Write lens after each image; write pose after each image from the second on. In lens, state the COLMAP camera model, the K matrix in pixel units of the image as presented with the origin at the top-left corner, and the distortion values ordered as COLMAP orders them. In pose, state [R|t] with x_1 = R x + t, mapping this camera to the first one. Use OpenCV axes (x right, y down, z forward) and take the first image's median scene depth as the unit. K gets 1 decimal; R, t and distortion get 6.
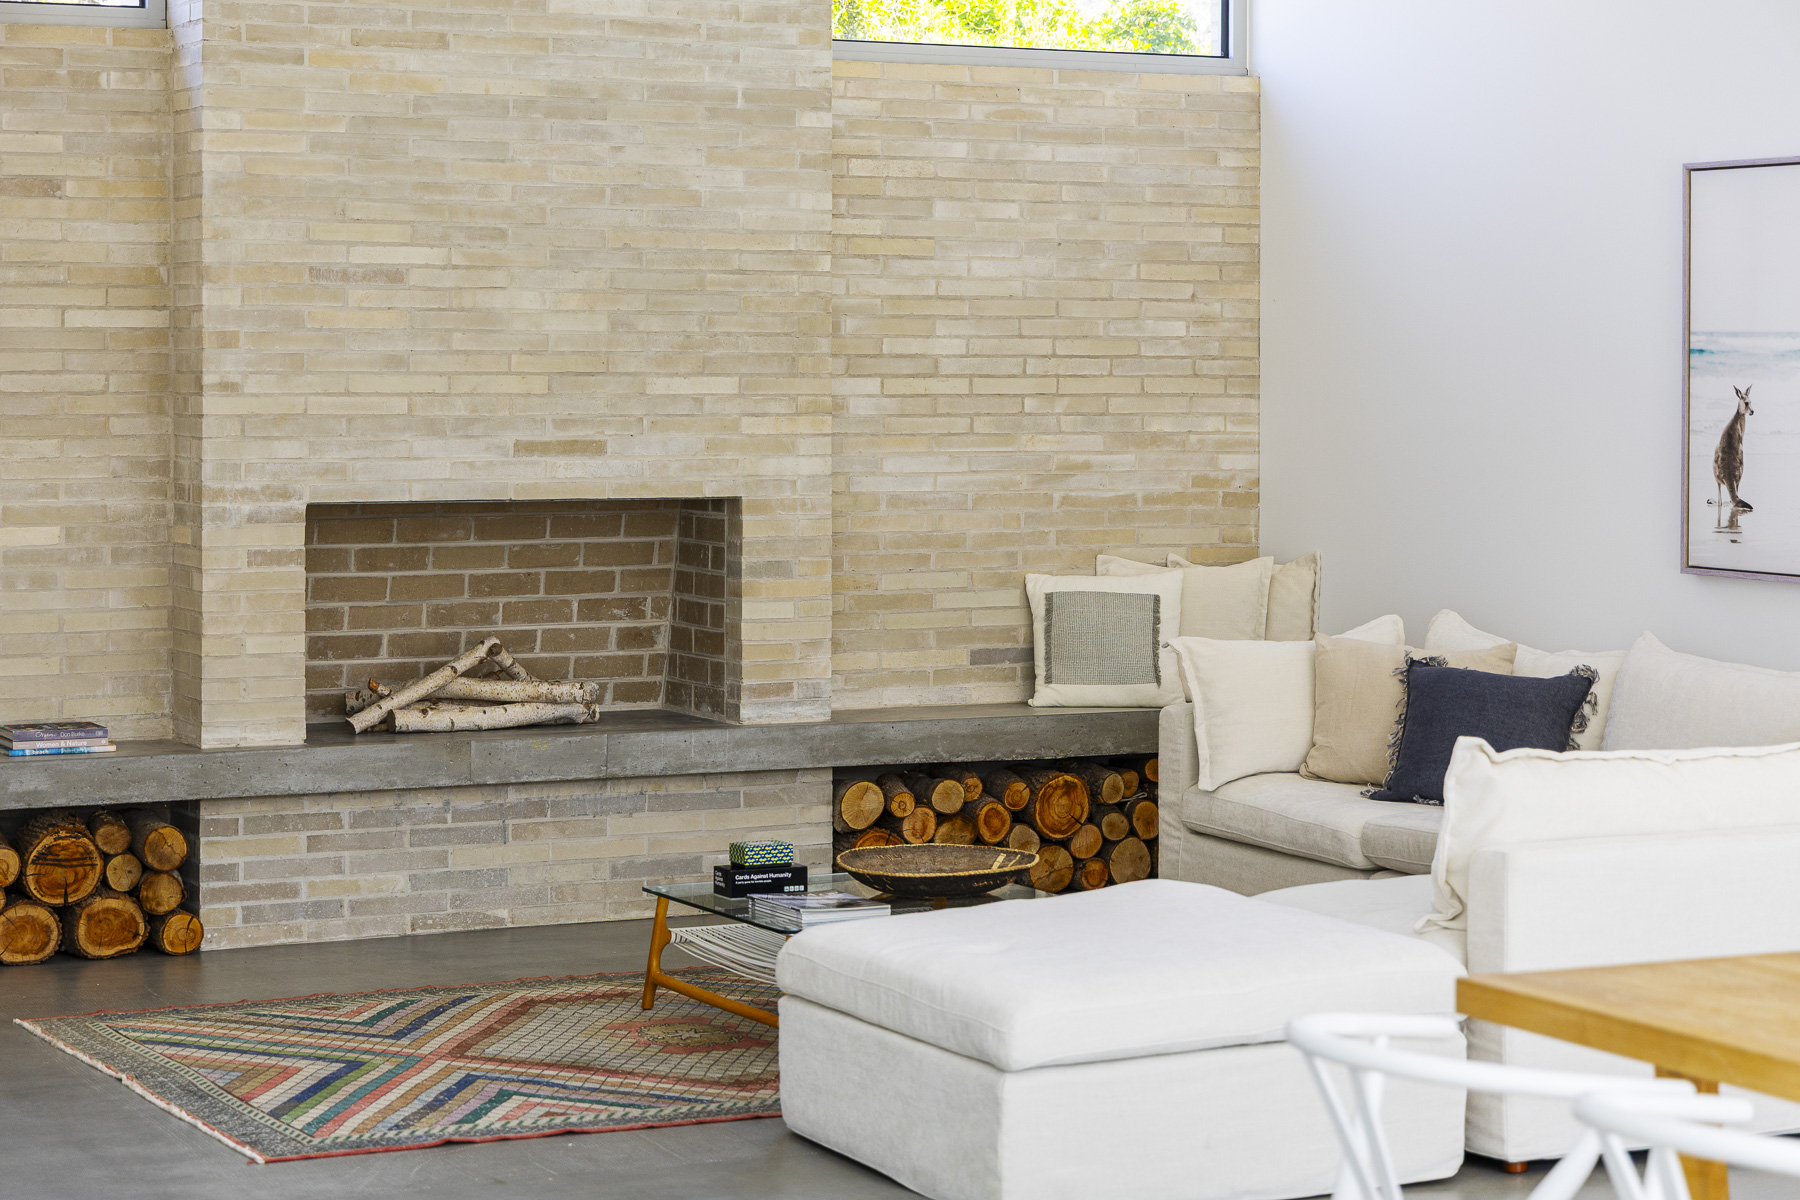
lens RADIAL K [[3872.7, 0, 896.6], [0, 3872.7, 399.8], [0, 0, 1]] dist [0.042107, 0.225670]
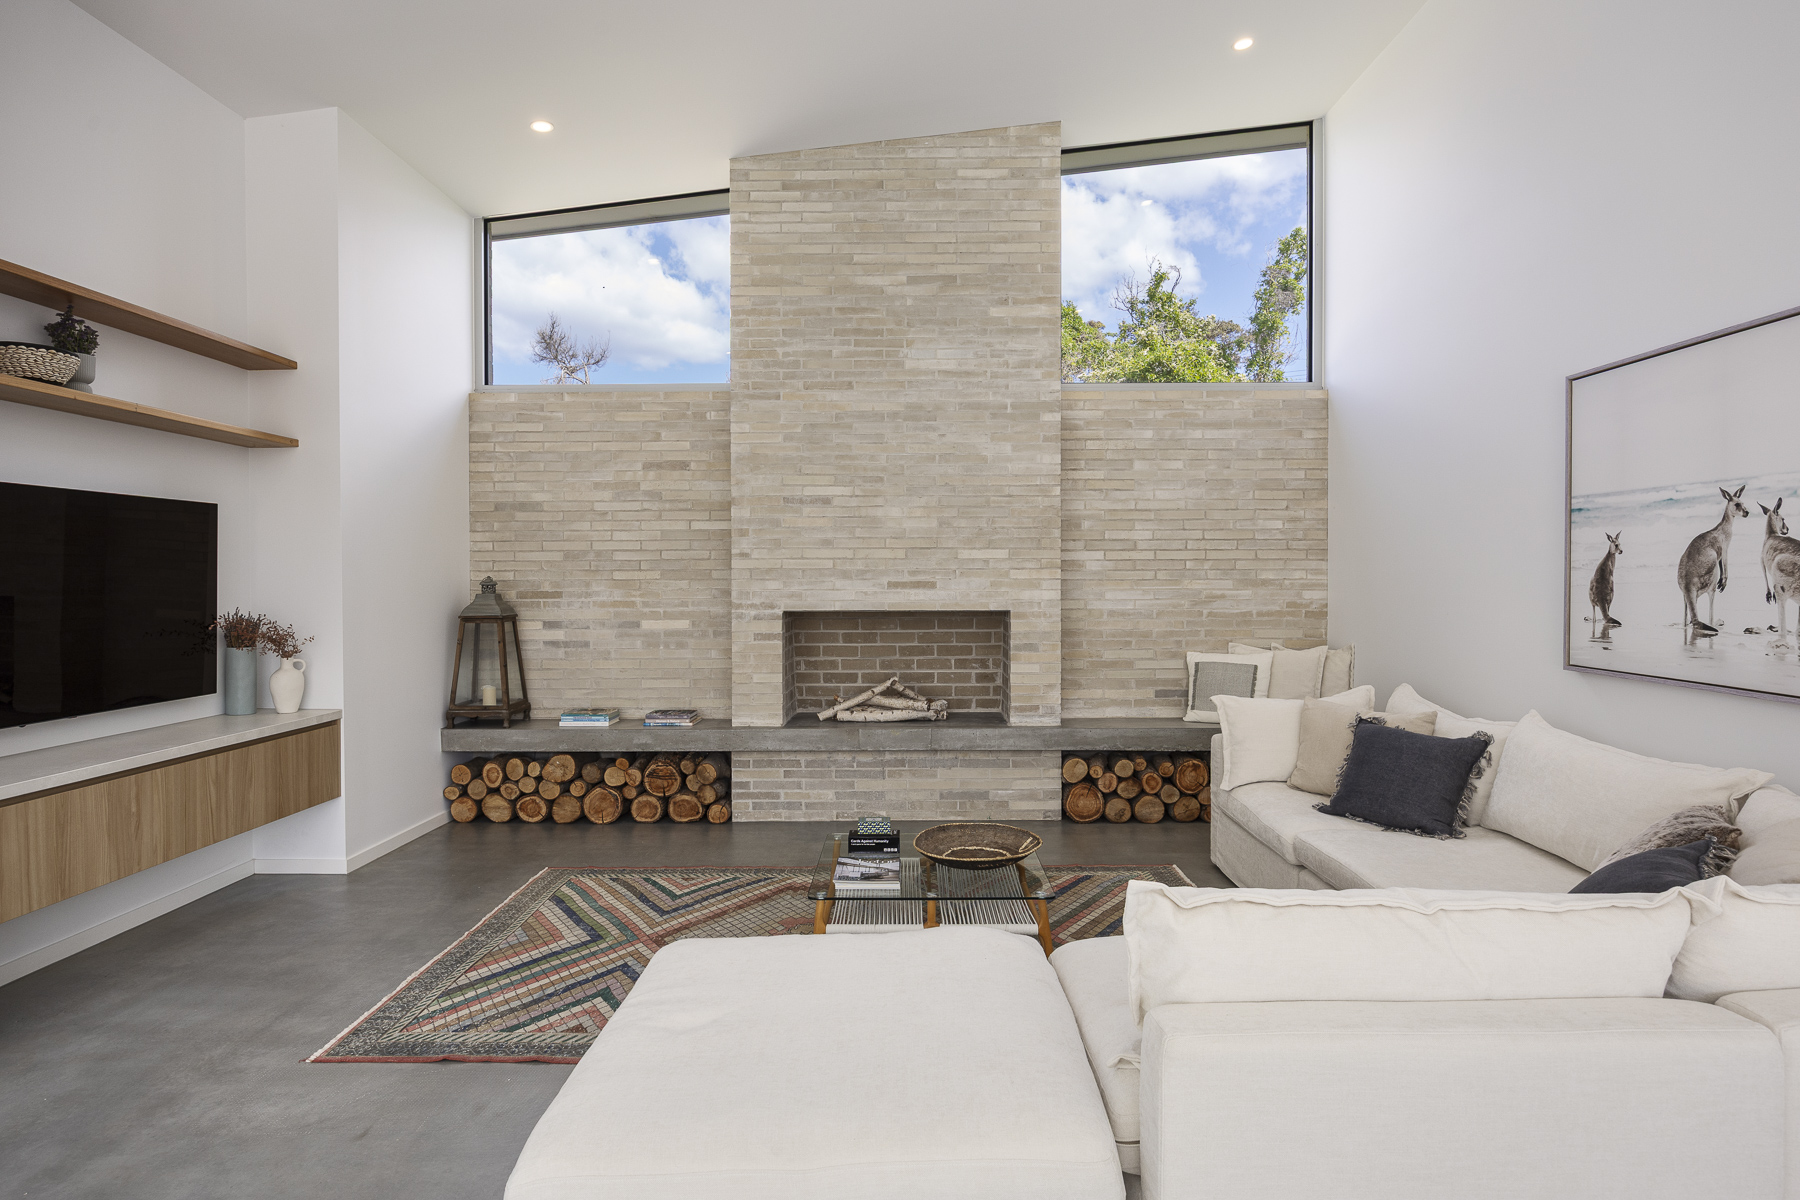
lens RADIAL K [[992.4, 0, 898.7], [0, 992.4, 595.6], [0, 0, 1]] dist [-0.001600, -0.000291]
pose [[0.894706, 0.002784, -0.446646, 0.137376], [0.000775, 0.999969, 0.007785, 0.013915], [0.446654, -0.007312, 0.894677, 0.534468]]
